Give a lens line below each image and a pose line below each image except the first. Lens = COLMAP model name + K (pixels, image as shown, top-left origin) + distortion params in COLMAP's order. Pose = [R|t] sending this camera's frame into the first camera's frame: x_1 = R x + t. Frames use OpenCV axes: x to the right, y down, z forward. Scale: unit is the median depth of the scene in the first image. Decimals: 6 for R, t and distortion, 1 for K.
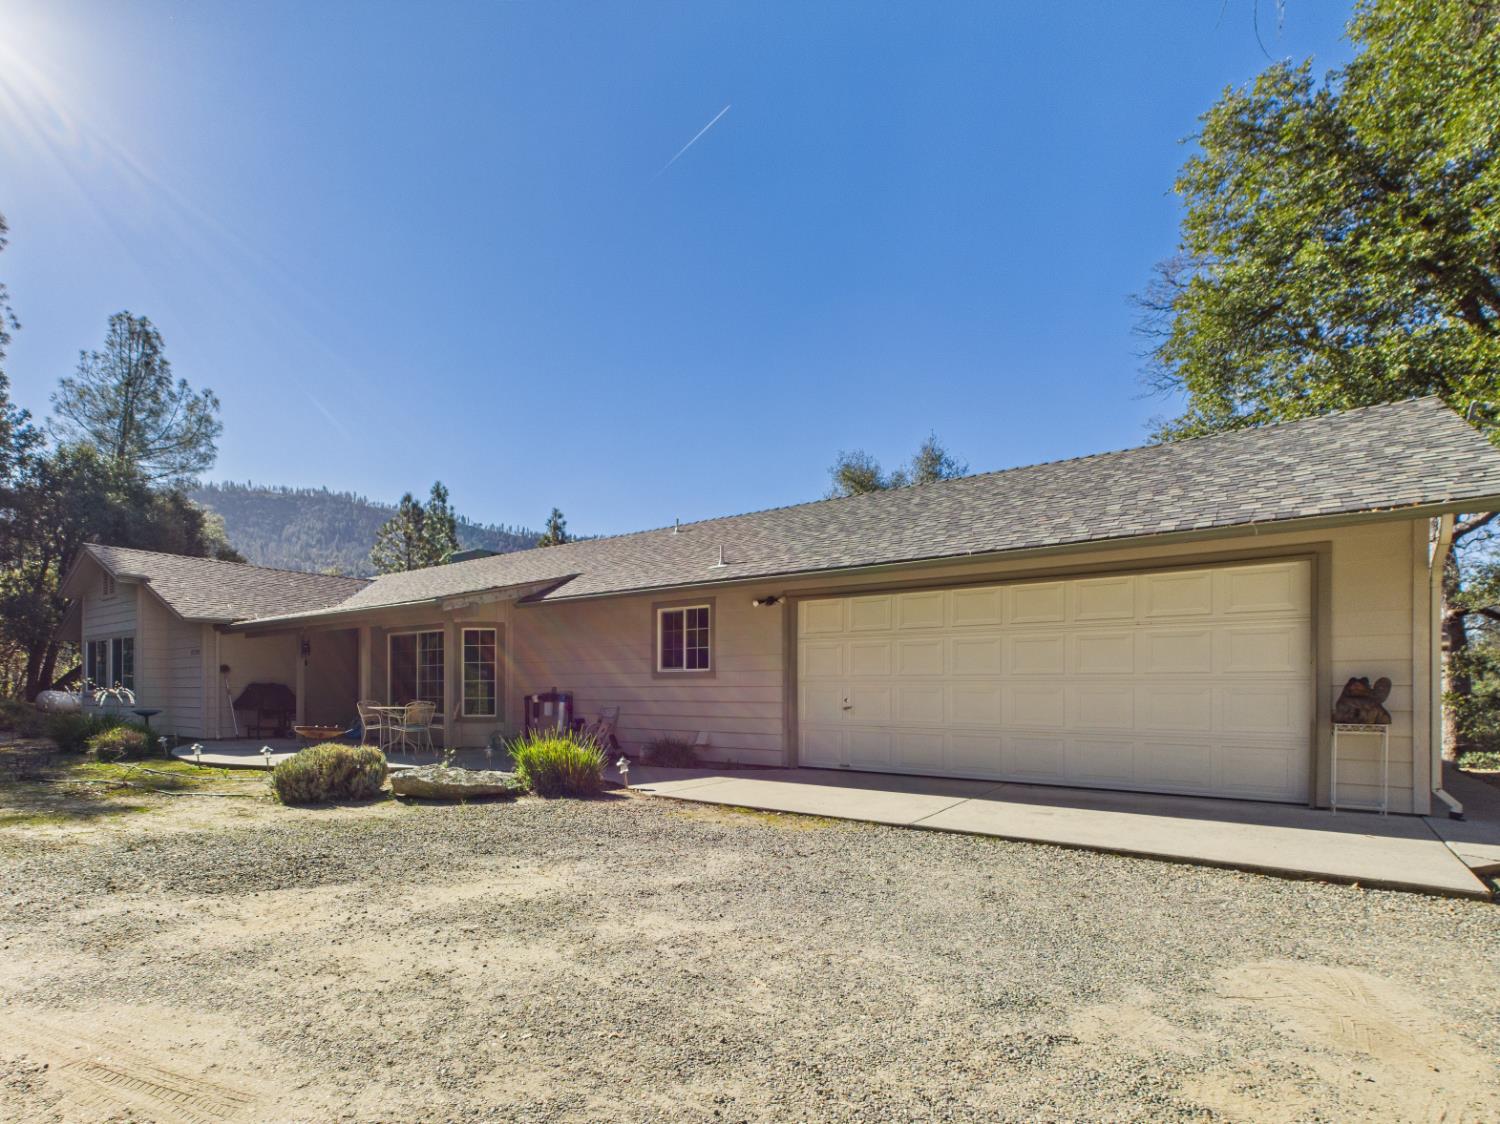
lens RADIAL K [[603.5, 0, 749.2], [0, 603.5, 568.1], [0, 0, 1]] dist [0.001854, 0.000121]
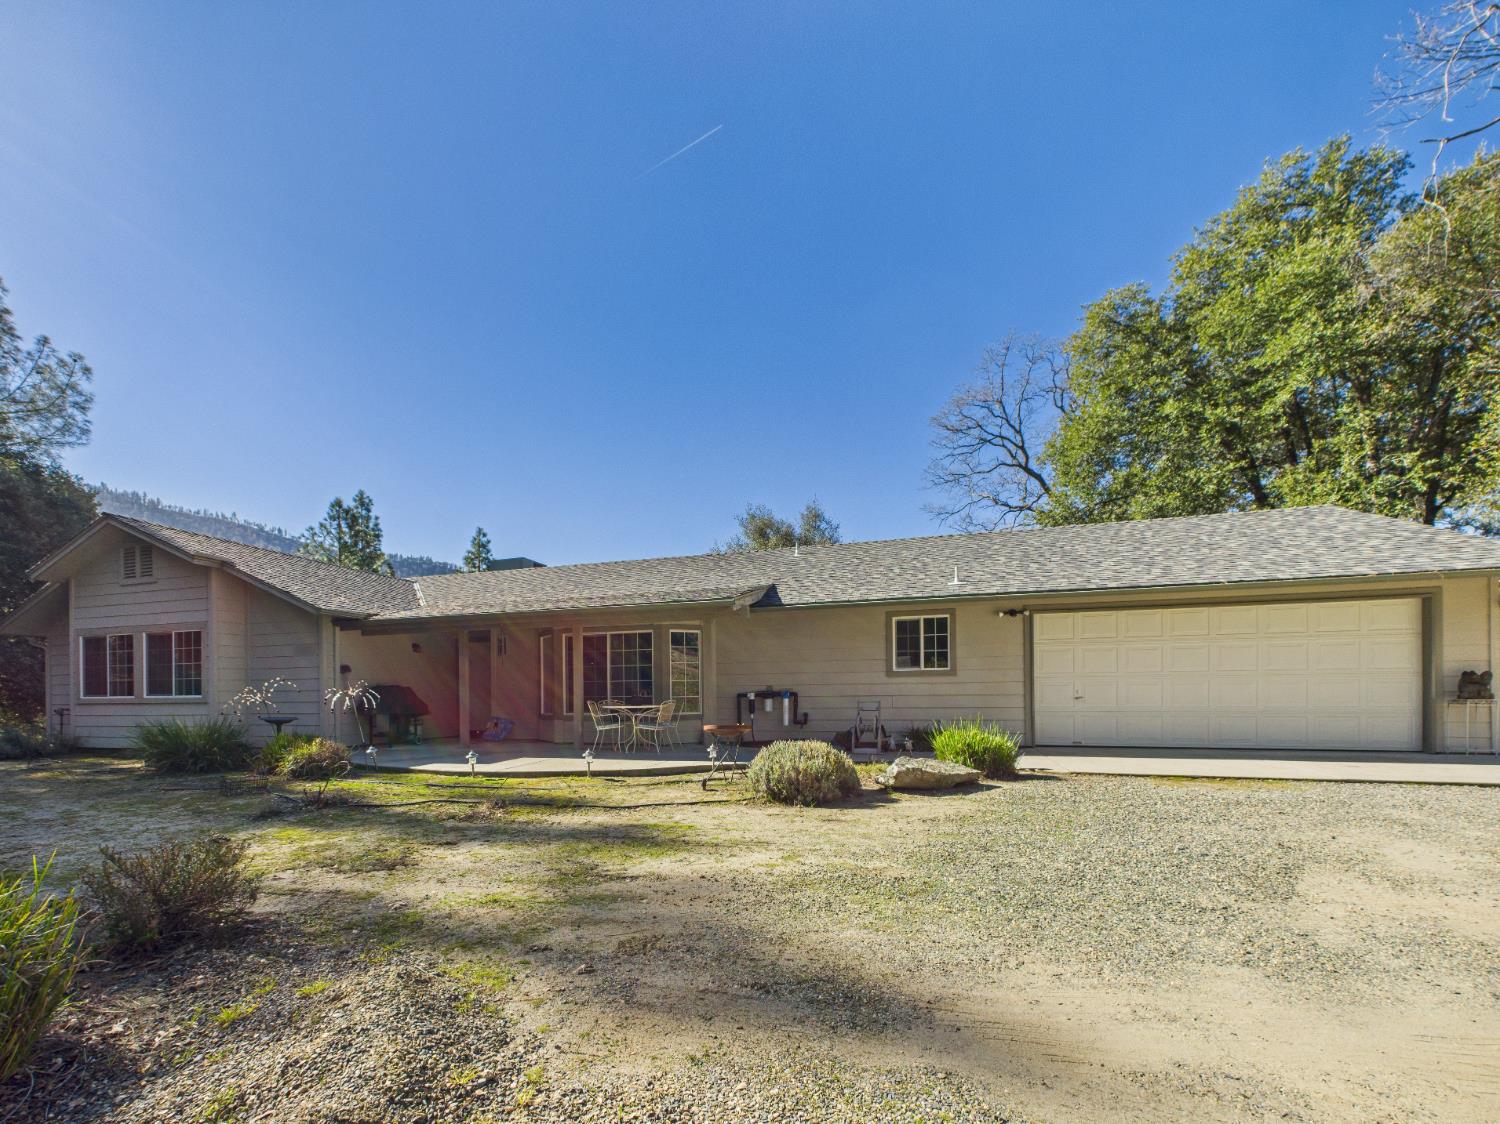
lens RADIAL K [[472.7, 0, 750.0], [0, 472.7, 592.2], [0, 0, 1]] dist [0.003749, 0.000077]
pose [[0.951174, 0.051271, 0.304366, -0.716055], [-0.048861, 0.998685, -0.015535, 0.048188], [-0.304762, -0.000095, 0.952429, 0.213000]]
